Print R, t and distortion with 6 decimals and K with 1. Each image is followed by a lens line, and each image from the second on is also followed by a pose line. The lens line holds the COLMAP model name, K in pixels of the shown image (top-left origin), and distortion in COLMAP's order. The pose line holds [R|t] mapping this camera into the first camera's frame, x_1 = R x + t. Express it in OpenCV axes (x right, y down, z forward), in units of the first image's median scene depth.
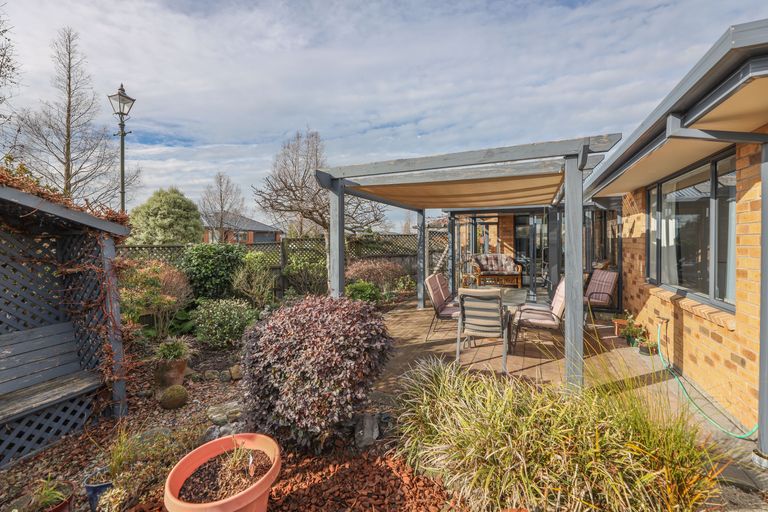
lens RADIAL K [[317.3, 0, 384.0], [0, 317.3, 256.0], [0, 0, 1]] dist [0.000045, 0.000002]
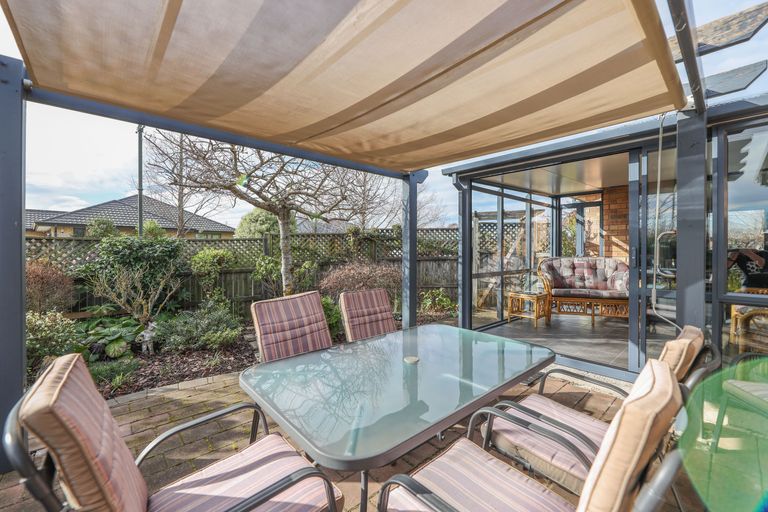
lens RADIAL K [[317.3, 0, 384.0], [0, 317.3, 256.0], [0, 0, 1]] dist [0.000045, 0.000002]
pose [[0.916406, 0.014355, -0.399992, 0.236585], [-0.027438, 0.999259, -0.027002, 0.014334], [0.399308, 0.035720, 0.916121, 0.350501]]
